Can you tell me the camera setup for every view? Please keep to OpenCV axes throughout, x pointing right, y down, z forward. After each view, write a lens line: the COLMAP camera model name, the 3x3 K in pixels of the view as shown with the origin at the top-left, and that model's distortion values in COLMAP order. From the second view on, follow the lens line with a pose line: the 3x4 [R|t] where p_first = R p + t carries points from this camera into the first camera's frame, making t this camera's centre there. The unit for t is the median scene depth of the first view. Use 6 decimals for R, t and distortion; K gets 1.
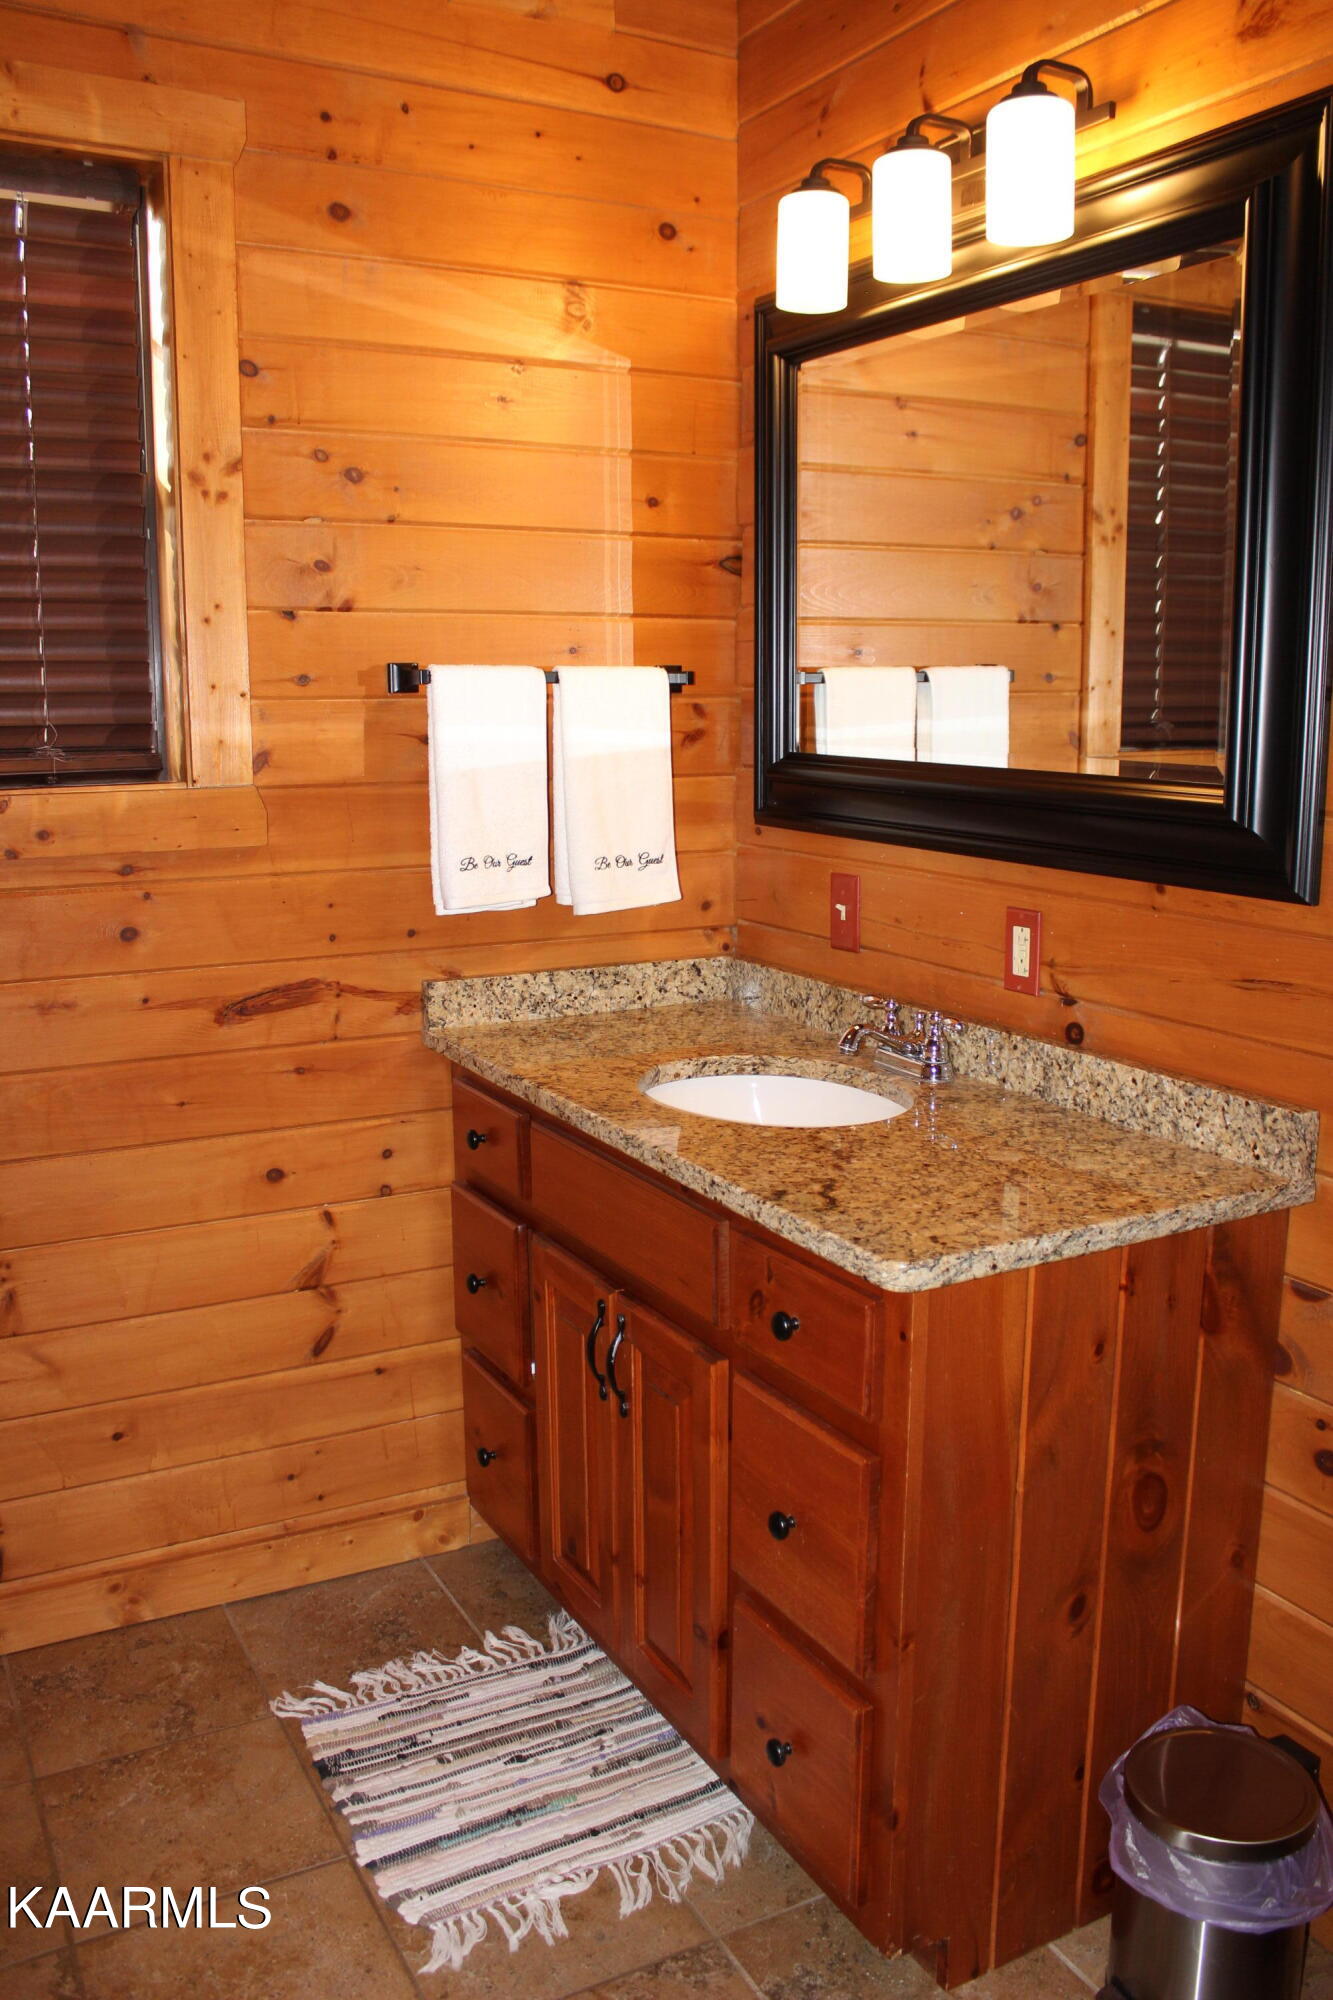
lens RADIAL K [[1659.7, 0, 671.6], [0, 1659.7, 1009.7], [0, 0, 1]] dist [-0.159728, 0.134320]
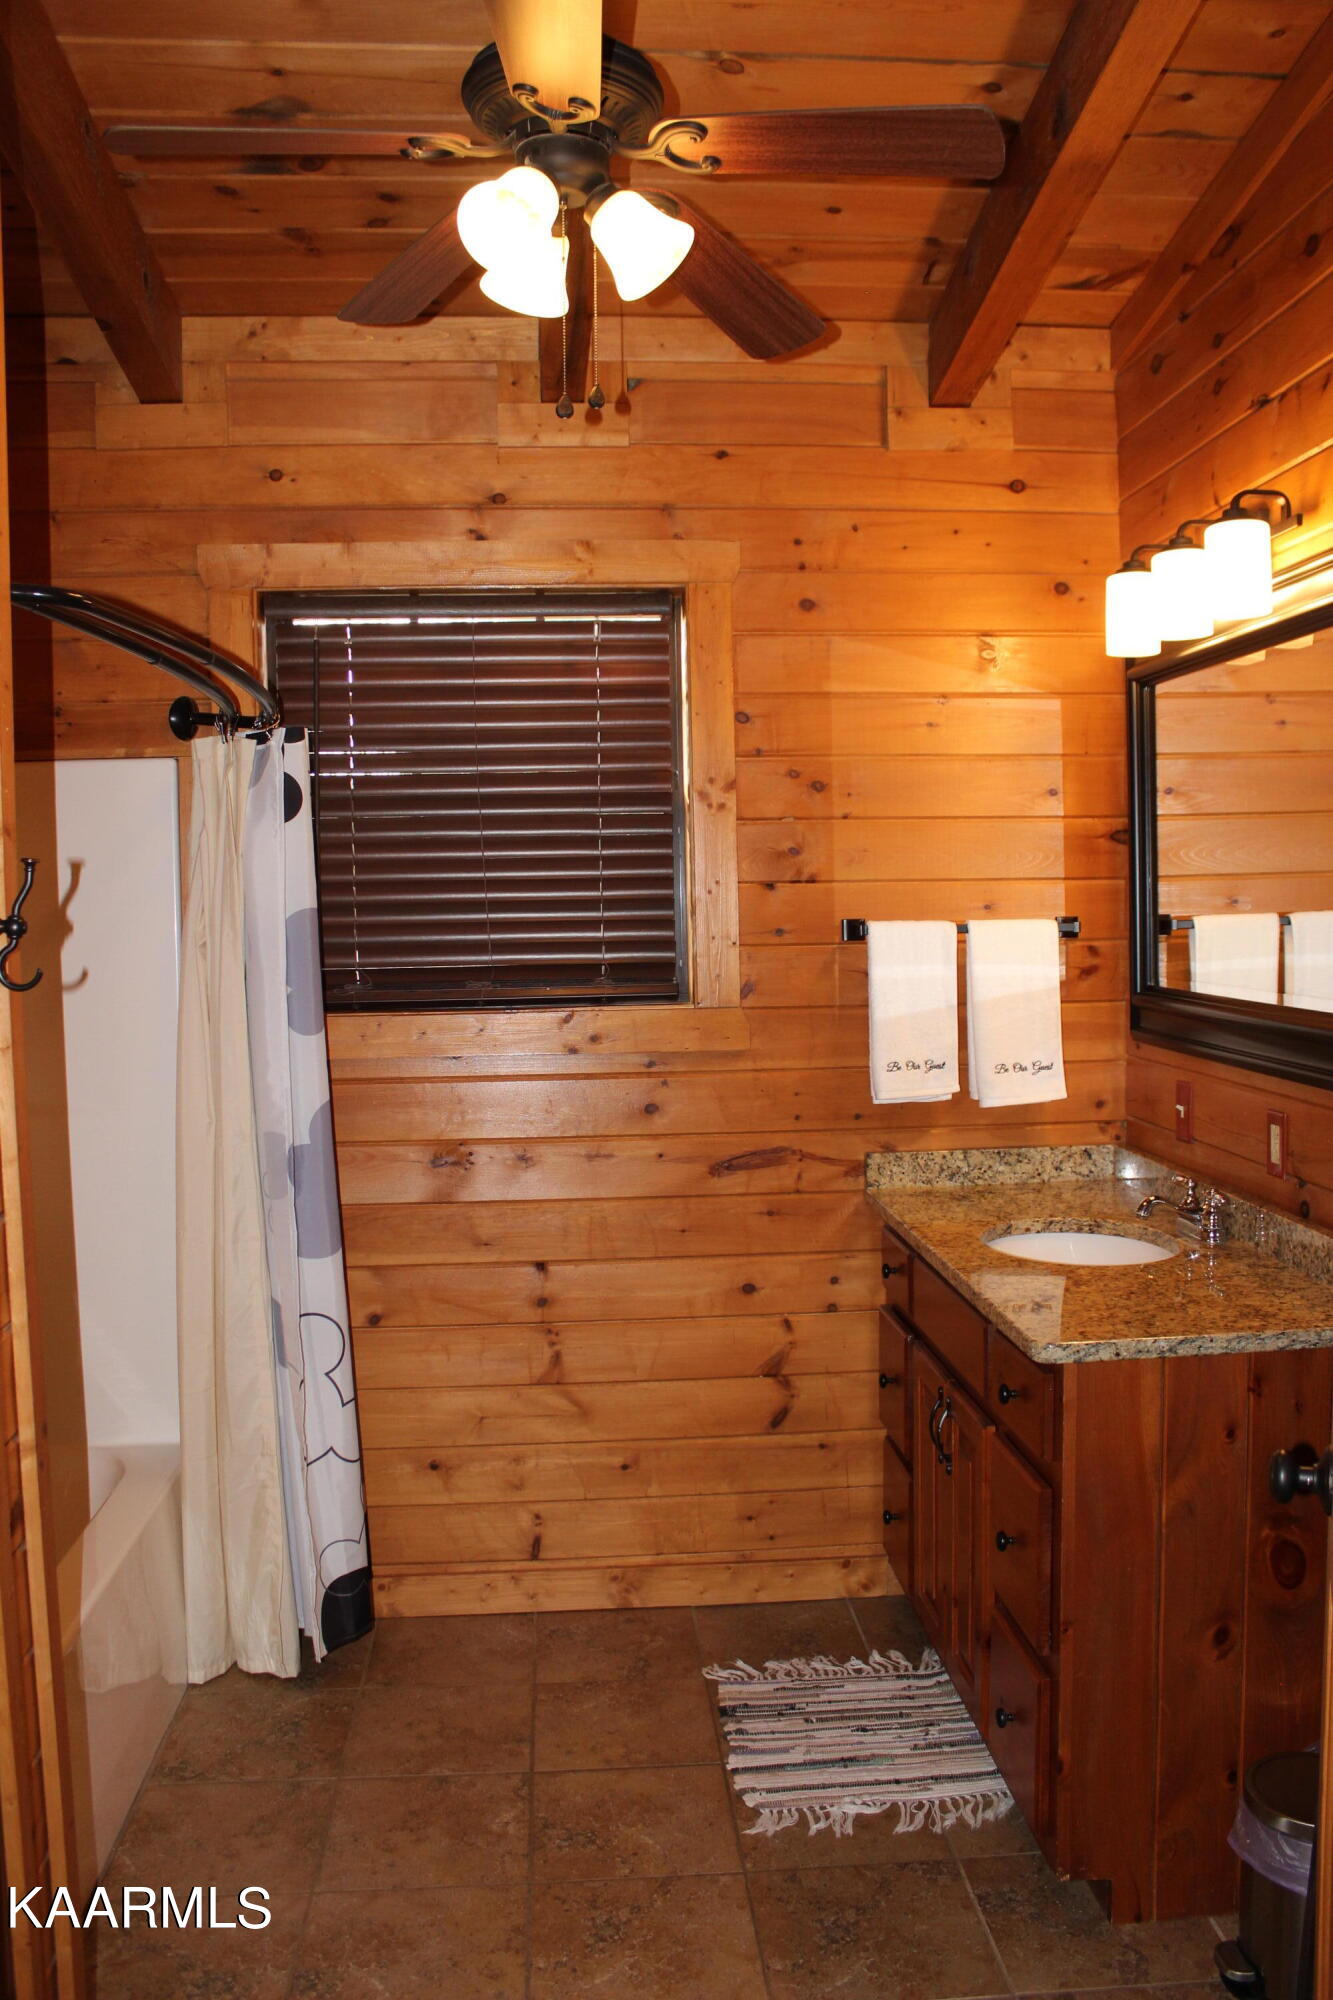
lens RADIAL K [[1659.7, 0, 671.6], [0, 1659.7, 1009.7], [0, 0, 1]] dist [-0.159728, 0.134320]
pose [[0.912033, 0.010488, -0.409982, 0.275736], [-0.058904, 0.992658, -0.105642, 0.020124], [0.405864, 0.120499, 0.905955, -0.318554]]
